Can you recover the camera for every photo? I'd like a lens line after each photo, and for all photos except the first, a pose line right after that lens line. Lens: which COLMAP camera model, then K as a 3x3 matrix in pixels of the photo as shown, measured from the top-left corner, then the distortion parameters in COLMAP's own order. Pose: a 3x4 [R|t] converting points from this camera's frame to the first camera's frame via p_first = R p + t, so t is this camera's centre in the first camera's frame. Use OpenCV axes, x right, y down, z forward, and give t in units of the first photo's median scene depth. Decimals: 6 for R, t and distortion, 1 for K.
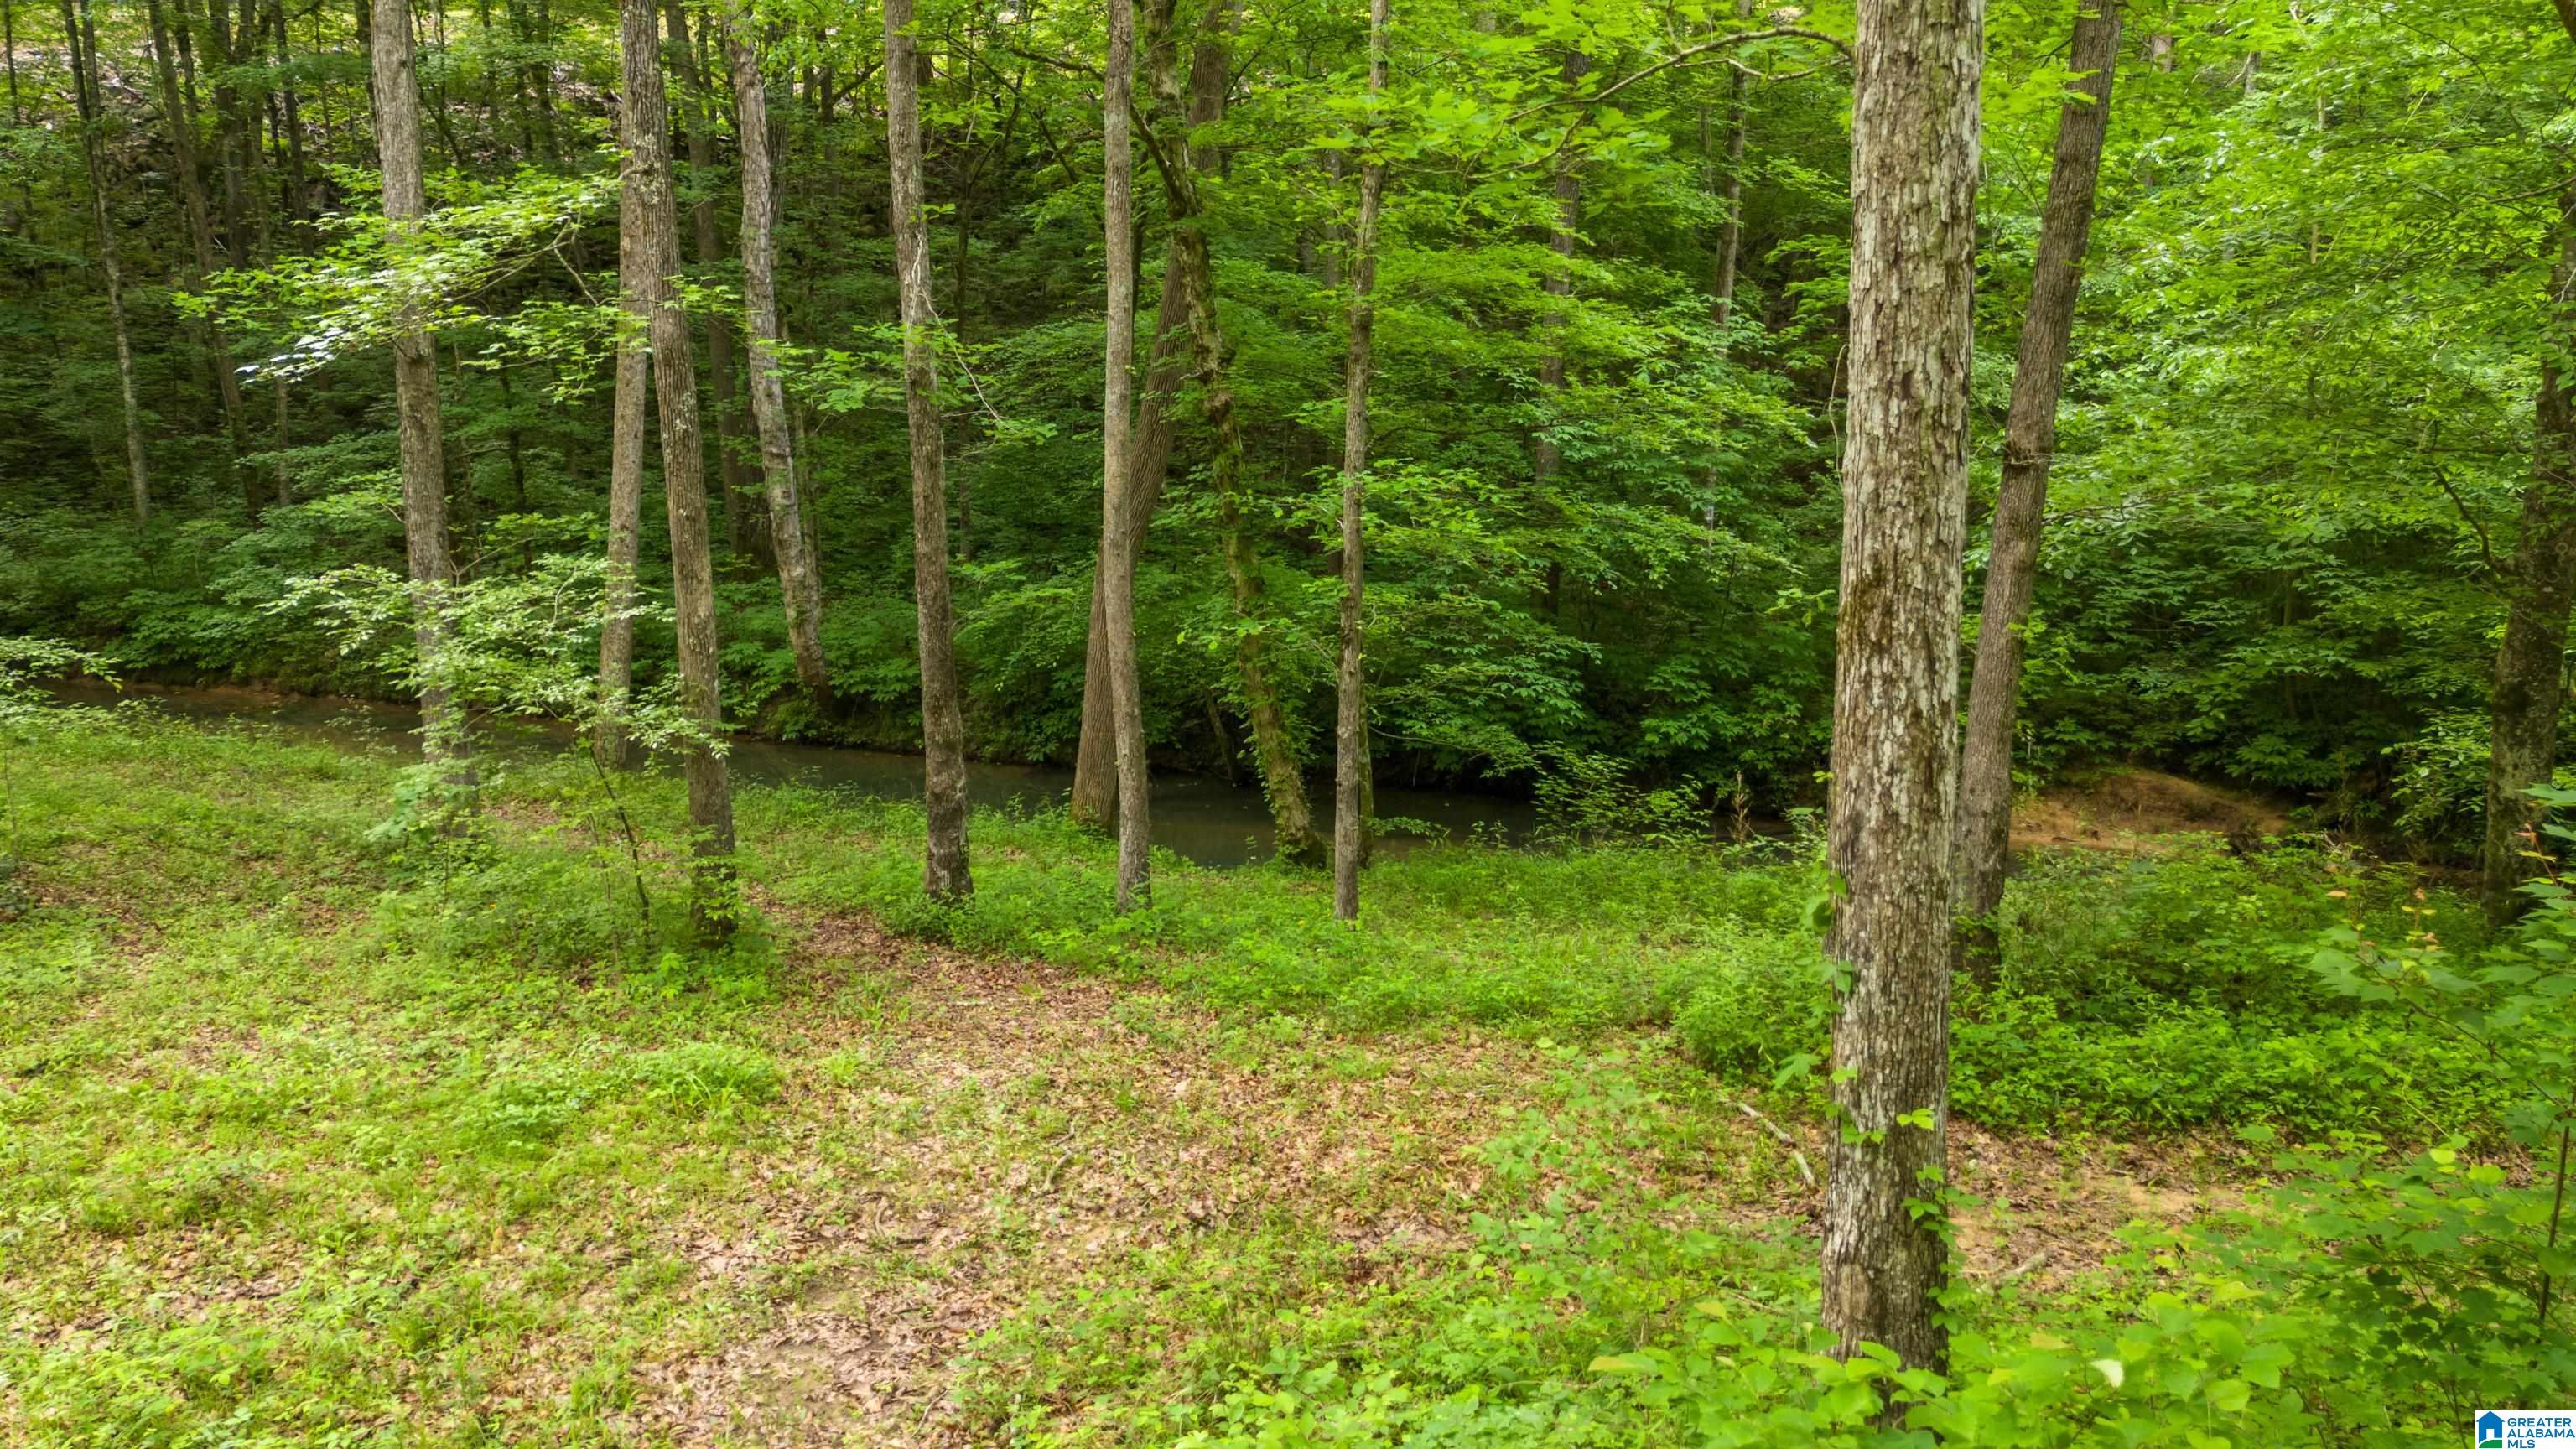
lens RADIAL K [[1915.4, 0, 1295.2], [0, 1915.4, 727.2], [0, 0, 1]] dist [0.070971, -0.001224]
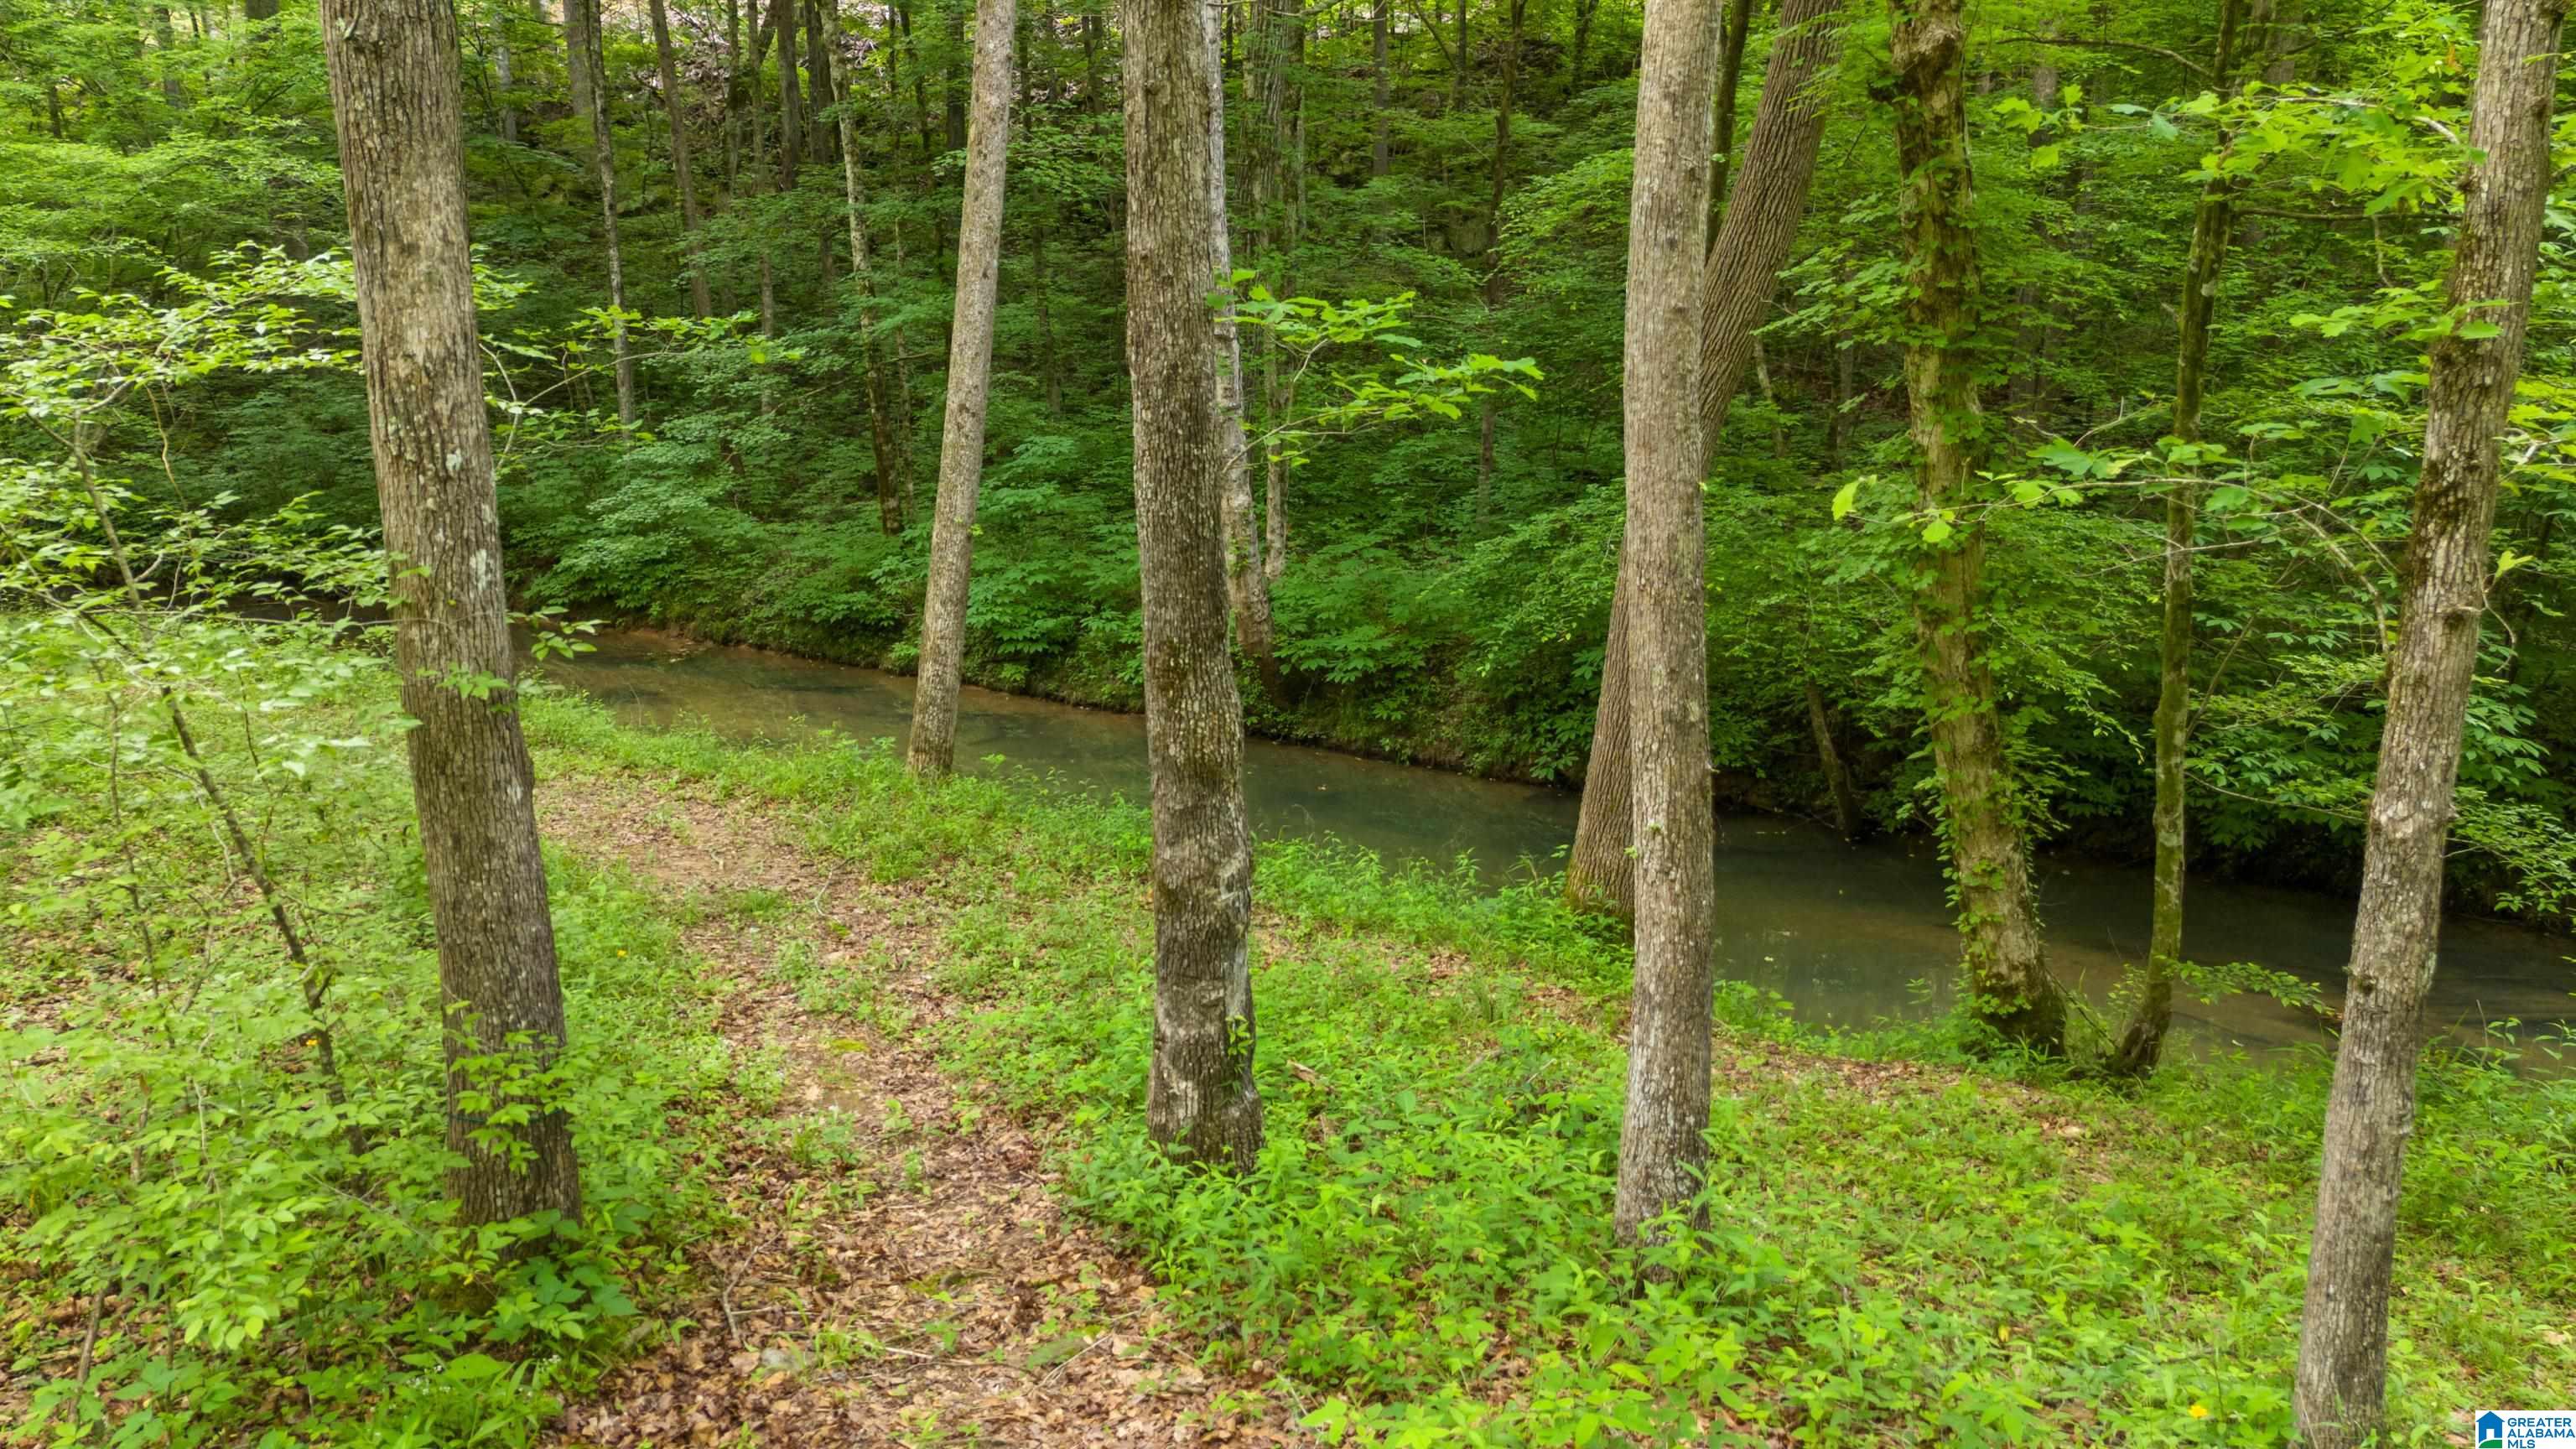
lens RADIAL K [[1915.4, 0, 1298.4], [0, 1915.4, 738.4], [0, 0, 1]] dist [0.070971, -0.001224]
pose [[0.957536, 0.059474, -0.282114, -0.038104], [-0.057813, 0.998226, 0.014217, -0.002823], [0.282459, 0.002697, 0.959275, 0.461496]]
